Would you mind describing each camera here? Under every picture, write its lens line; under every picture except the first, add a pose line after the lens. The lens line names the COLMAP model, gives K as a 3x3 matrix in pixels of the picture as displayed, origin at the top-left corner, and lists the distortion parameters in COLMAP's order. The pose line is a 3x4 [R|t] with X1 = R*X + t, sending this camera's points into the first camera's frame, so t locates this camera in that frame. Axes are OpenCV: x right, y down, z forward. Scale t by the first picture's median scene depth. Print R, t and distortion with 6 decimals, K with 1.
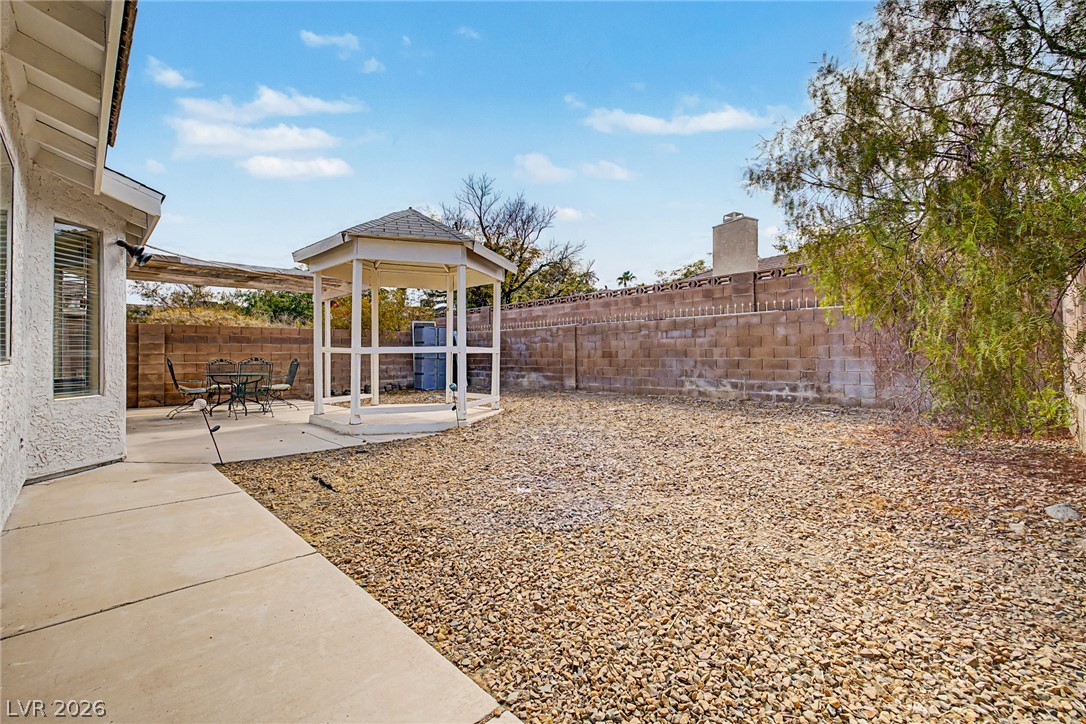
lens RADIAL K [[456.2, 0, 538.8], [0, 456.2, 356.3], [0, 0, 1]] dist [0.008506, -0.000569]
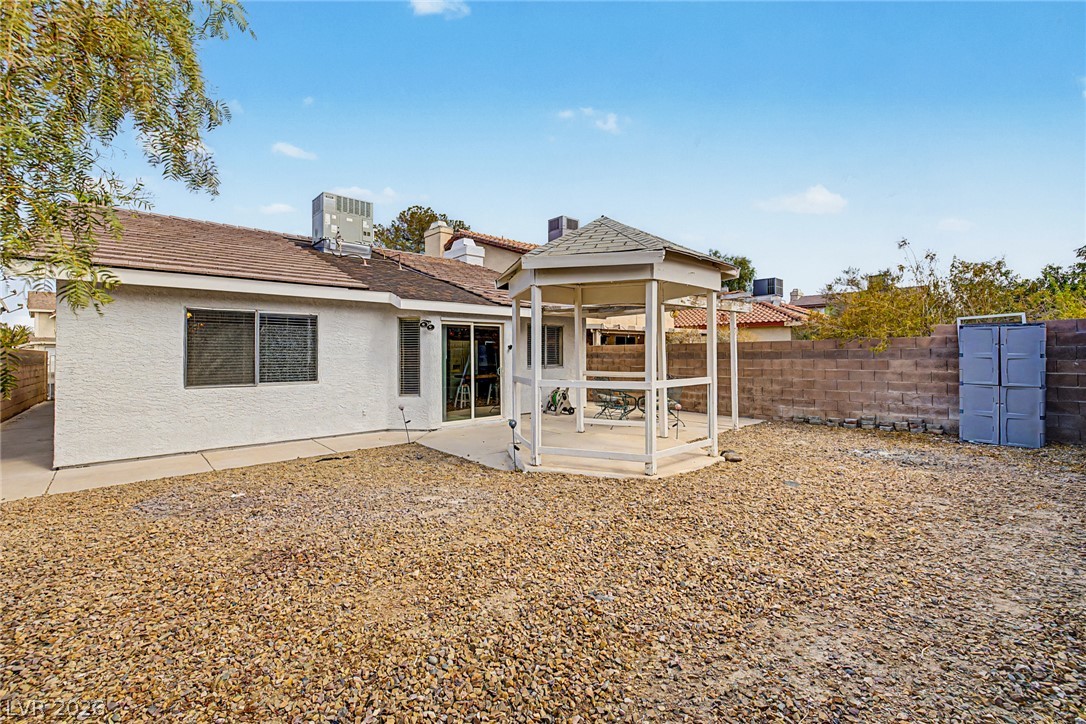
lens RADIAL K [[460.6, 0, 540.5], [0, 460.6, 362.3], [0, 0, 1]] dist [0.010478, -0.000390]
pose [[0.030490, 0.013863, -0.999439, 0.402613], [-0.005768, 0.999890, 0.013693, -0.034777], [0.999518, 0.005347, 0.030567, 0.618182]]
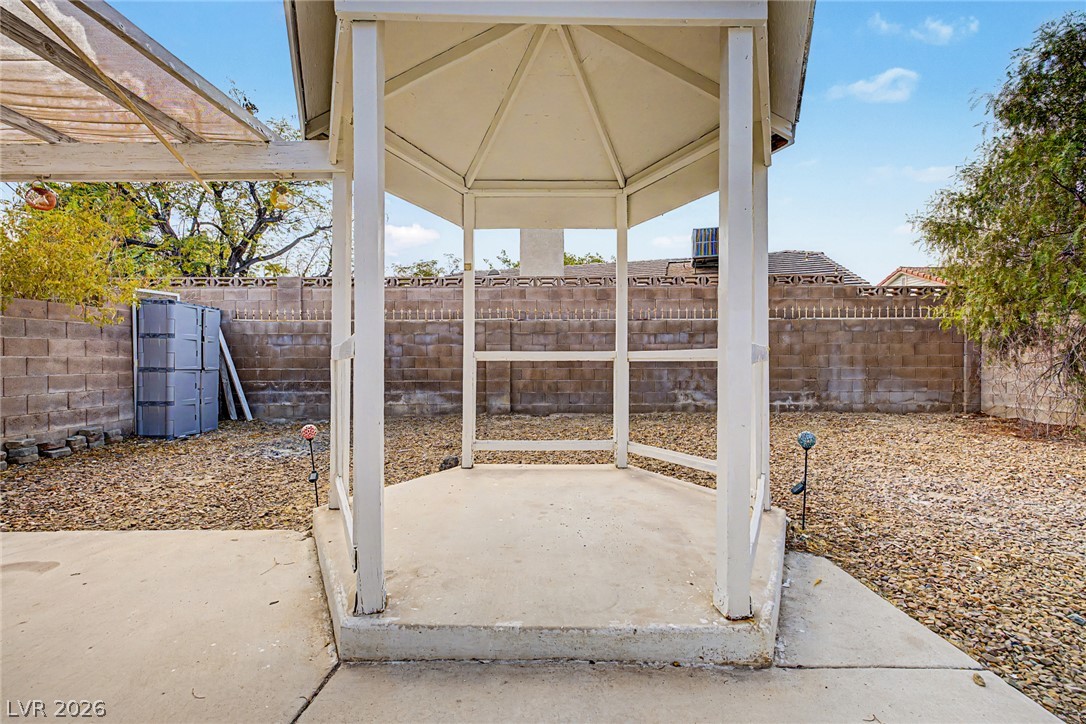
lens RADIAL K [[460.6, 0, 540.5], [0, 460.6, 362.3], [0, 0, 1]] dist [0.010478, -0.000390]
pose [[0.709864, 0.000274, 0.704339, -0.429098], [-0.000582, 1.000000, 0.000197, -0.004996], [-0.704339, -0.000550, 0.709864, 0.535550]]
